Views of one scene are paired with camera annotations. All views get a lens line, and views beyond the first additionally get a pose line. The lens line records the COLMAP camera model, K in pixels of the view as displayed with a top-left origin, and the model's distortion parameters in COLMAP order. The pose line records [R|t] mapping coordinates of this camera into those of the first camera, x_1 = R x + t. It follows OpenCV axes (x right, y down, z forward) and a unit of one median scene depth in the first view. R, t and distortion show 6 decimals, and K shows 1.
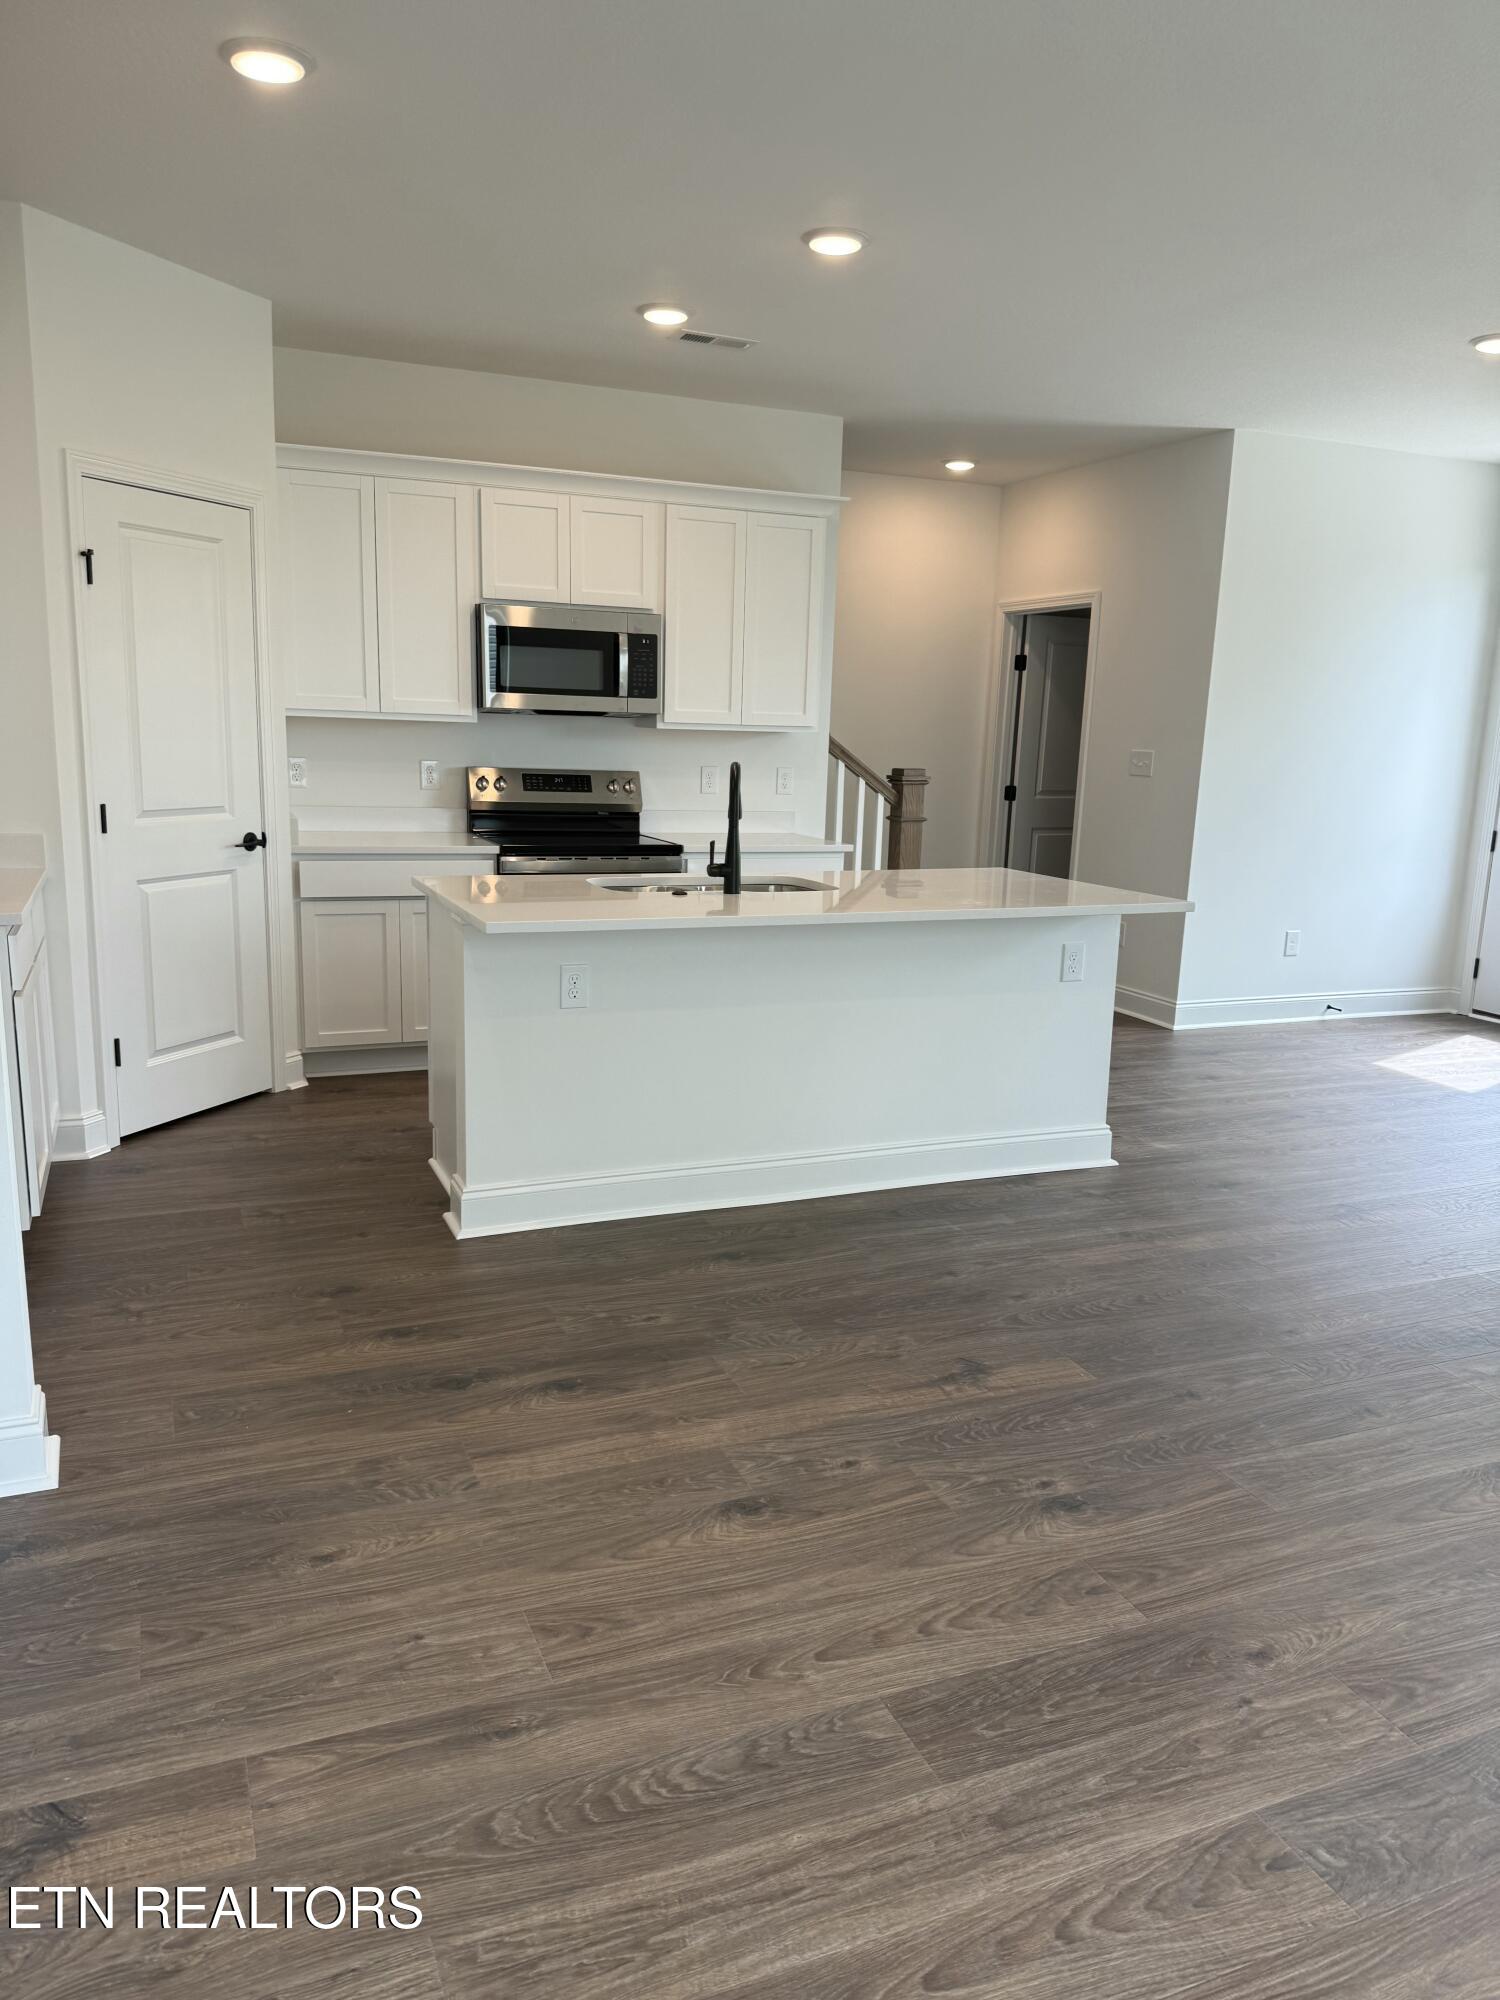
lens RADIAL K [[1451.8, 0, 748.0], [0, 1451.8, 1008.1], [0, 0, 1]] dist [0.049540, -0.042141]
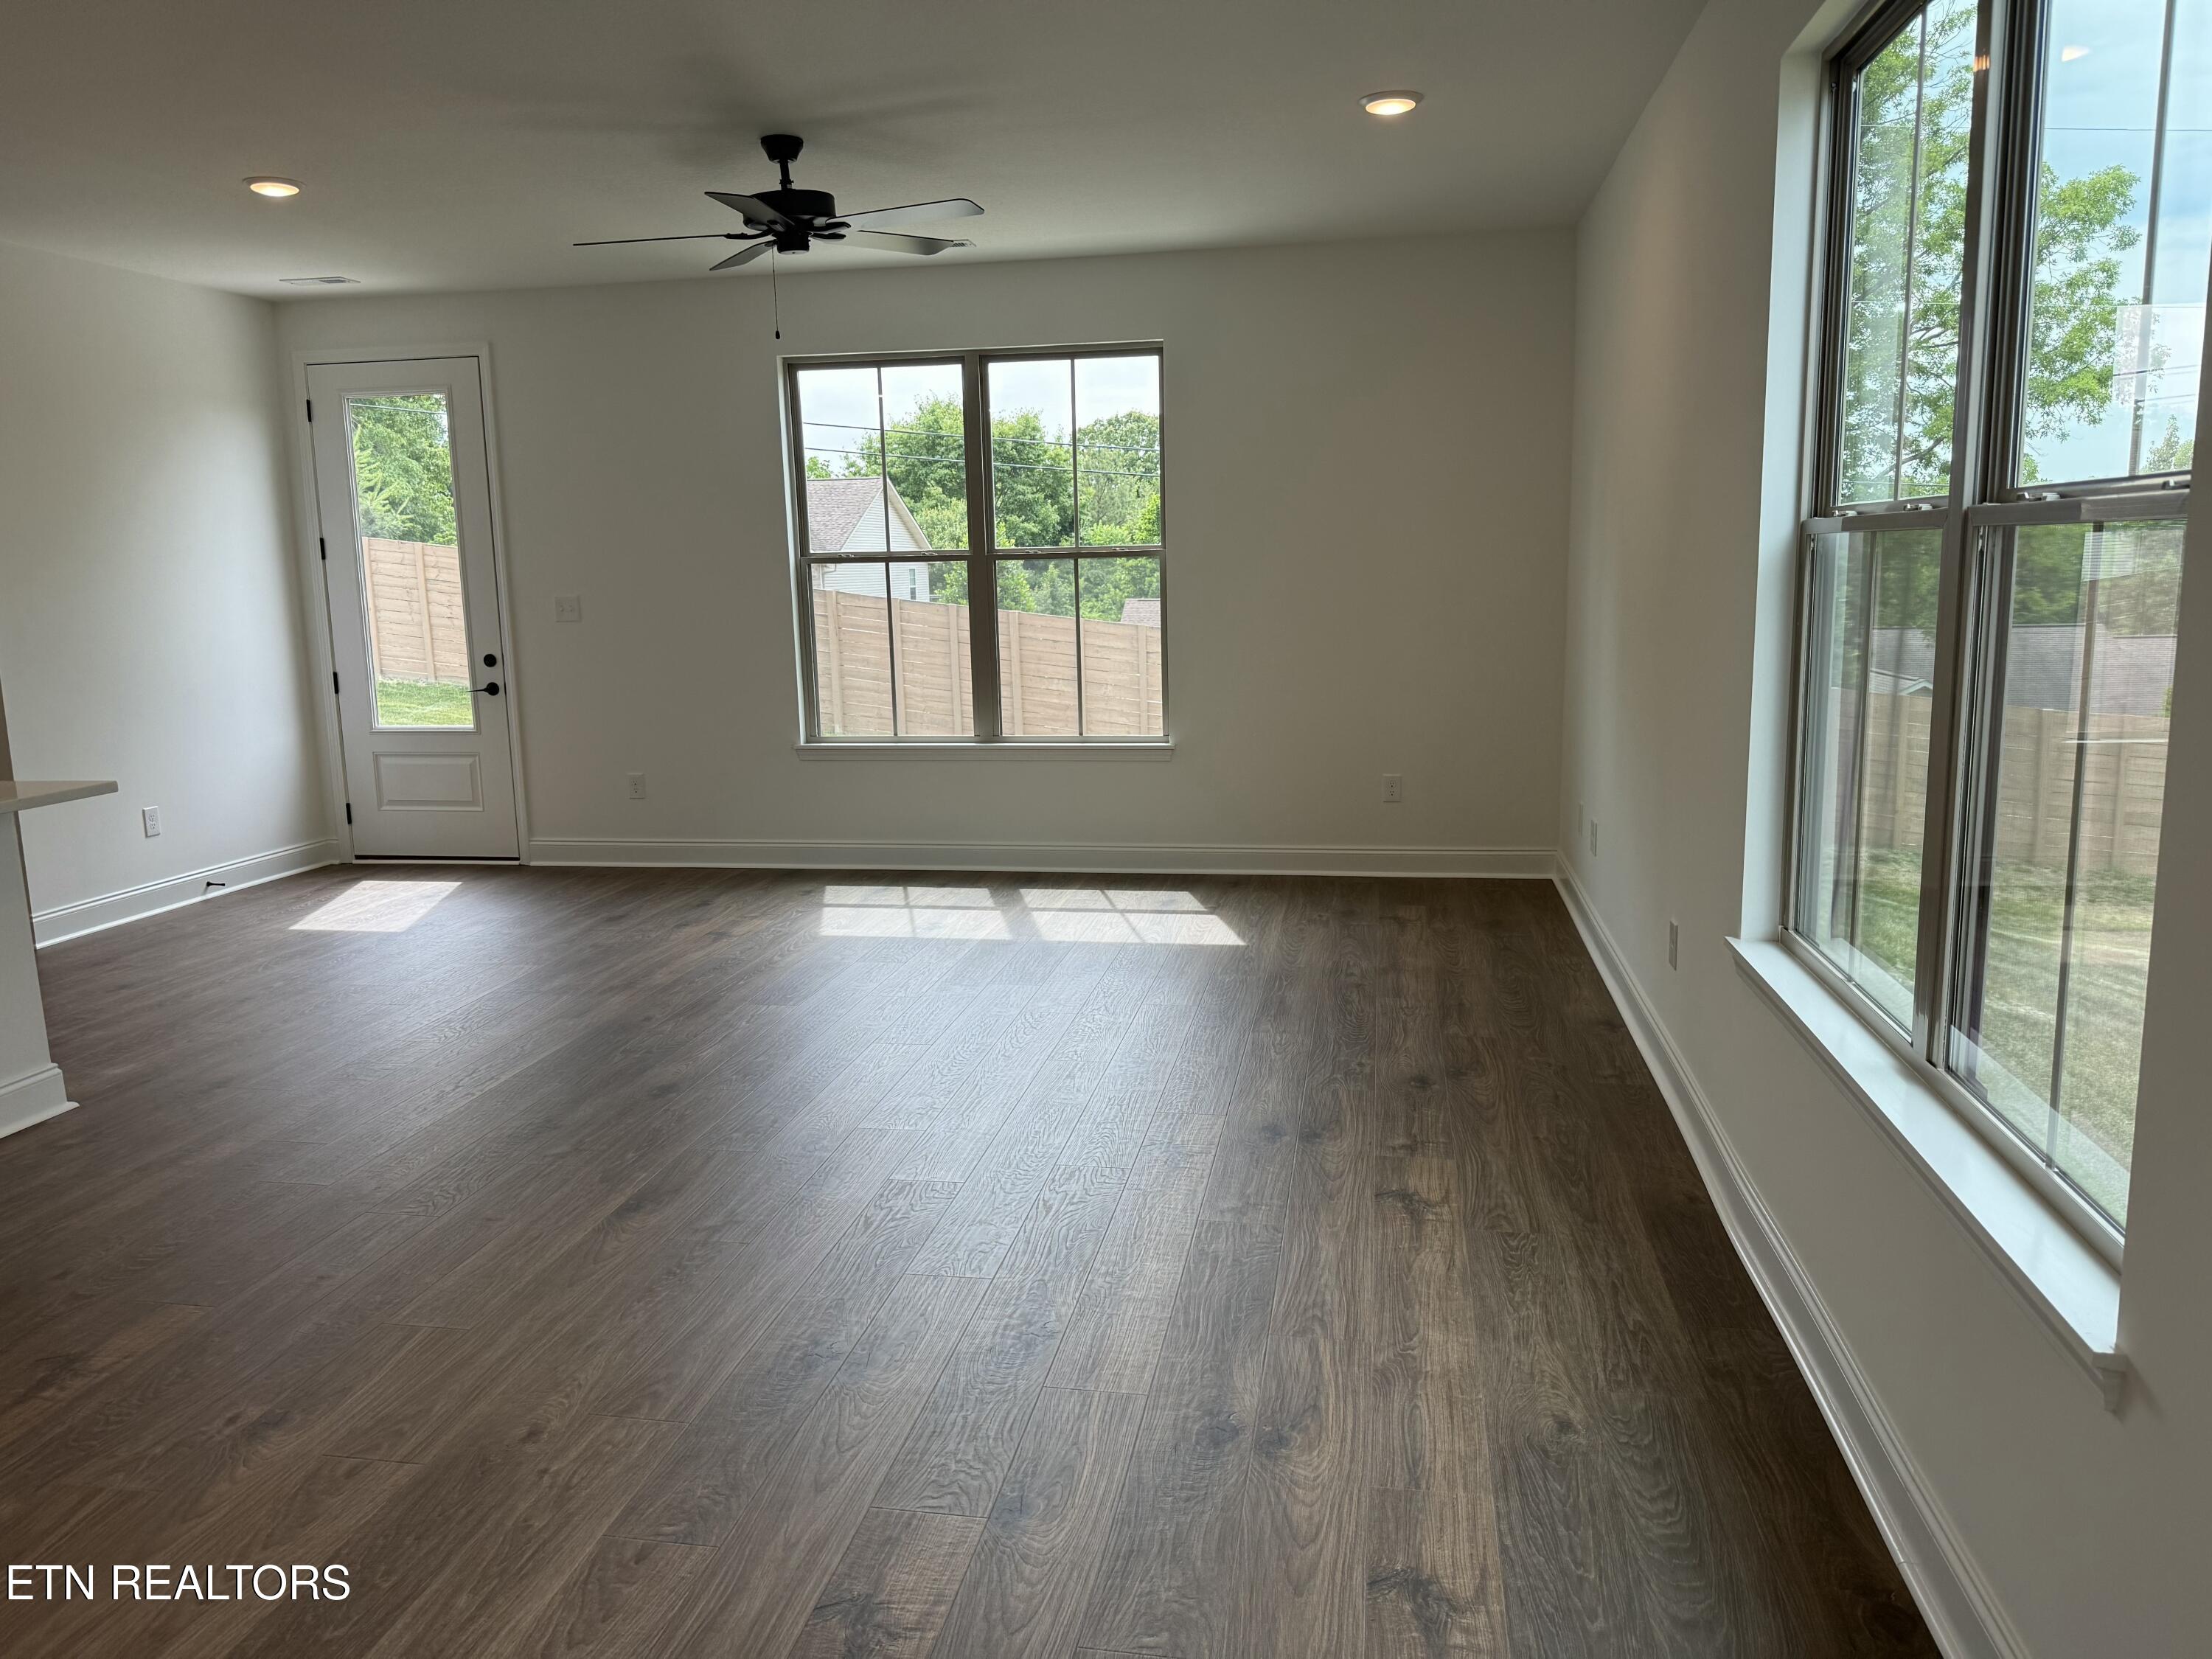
lens RADIAL K [[1605.7, 0, 1093.6], [0, 1605.7, 828.8], [0, 0, 1]] dist [0.049540, -0.042141]
pose [[0.563865, -0.191240, 0.803420, -0.157605], [0.213671, 0.973478, 0.081759, 0.000893], [-0.797747, 0.125566, 0.589773, -0.043842]]
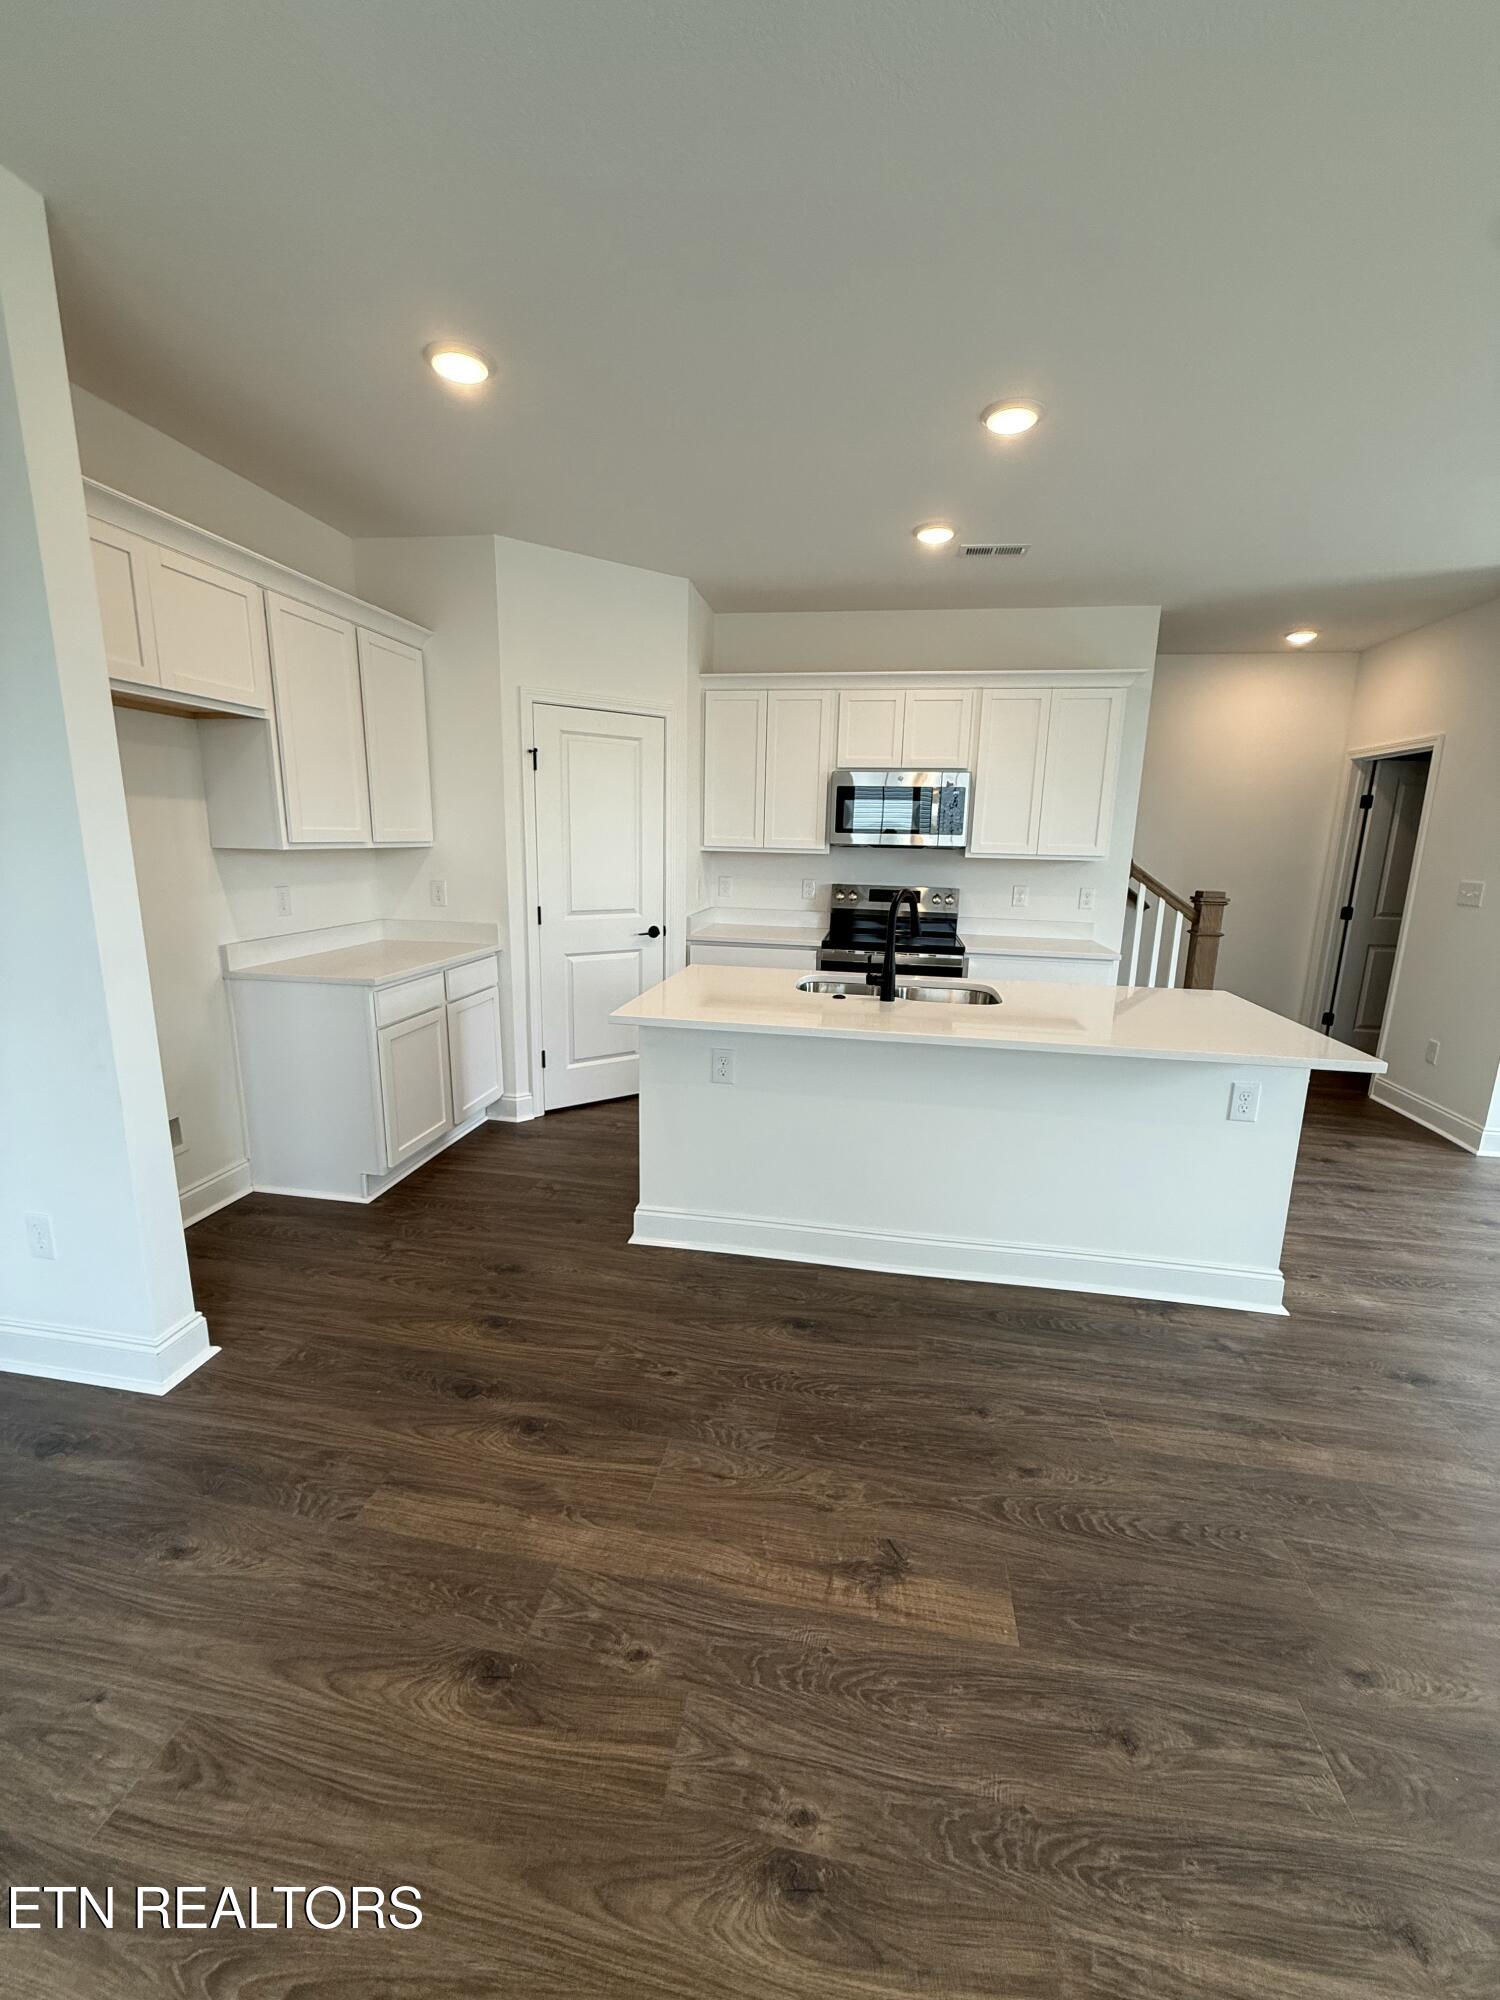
lens RADIAL K [[814.6, 0, 736.7], [0, 814.6, 992.4], [0, 0, 1]] dist [-0.006223, 0.001768]
pose [[0.839867, 0.093526, -0.534674, 0.245710], [-0.104062, 0.994515, 0.010503, -0.082735], [0.532723, 0.046818, 0.844993, 0.391574]]
